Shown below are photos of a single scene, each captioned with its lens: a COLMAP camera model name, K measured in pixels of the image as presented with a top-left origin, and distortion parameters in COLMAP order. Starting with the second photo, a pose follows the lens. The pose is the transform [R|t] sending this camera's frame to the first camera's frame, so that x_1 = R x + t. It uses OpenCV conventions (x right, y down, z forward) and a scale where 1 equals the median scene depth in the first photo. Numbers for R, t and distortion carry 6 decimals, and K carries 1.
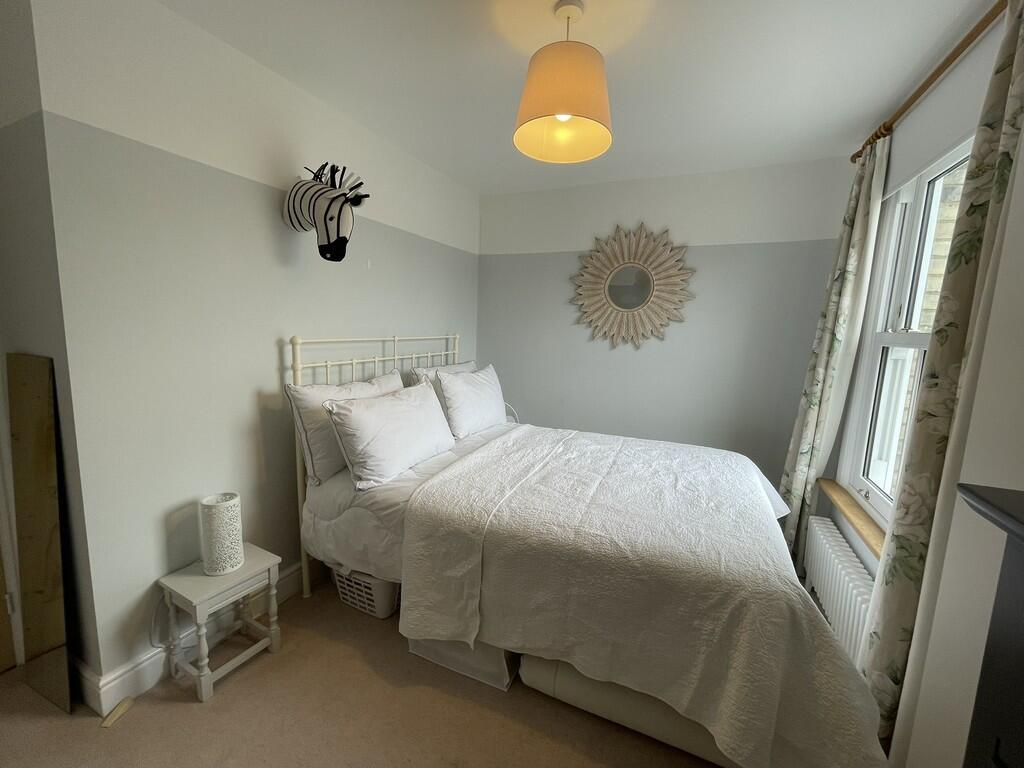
lens RADIAL K [[409.8, 0, 507.6], [0, 409.8, 384.3], [0, 0, 1]] dist [-0.005919, 0.000584]
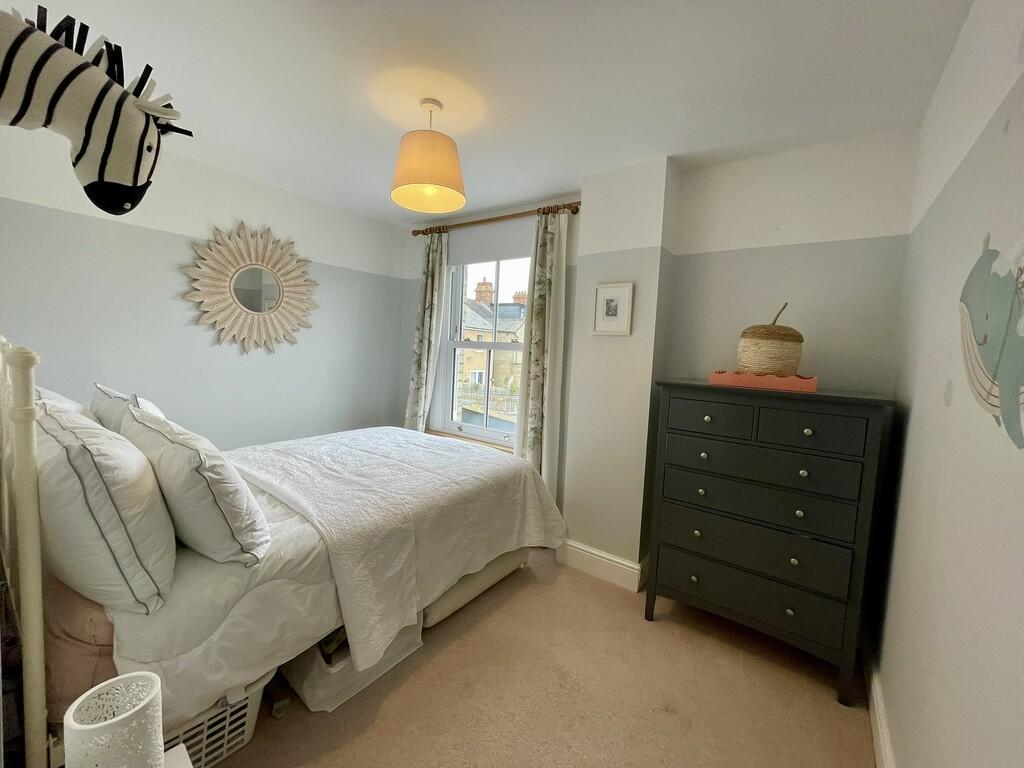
lens RADIAL K [[409.8, 0, 509.8], [0, 409.8, 381.2], [0, 0, 1]] dist [-0.005919, 0.000584]
pose [[0.213623, -0.094723, 0.972313, -0.549400], [0.096790, 0.992443, 0.075419, -0.038849], [-0.972110, 0.077999, 0.221177, 0.230906]]
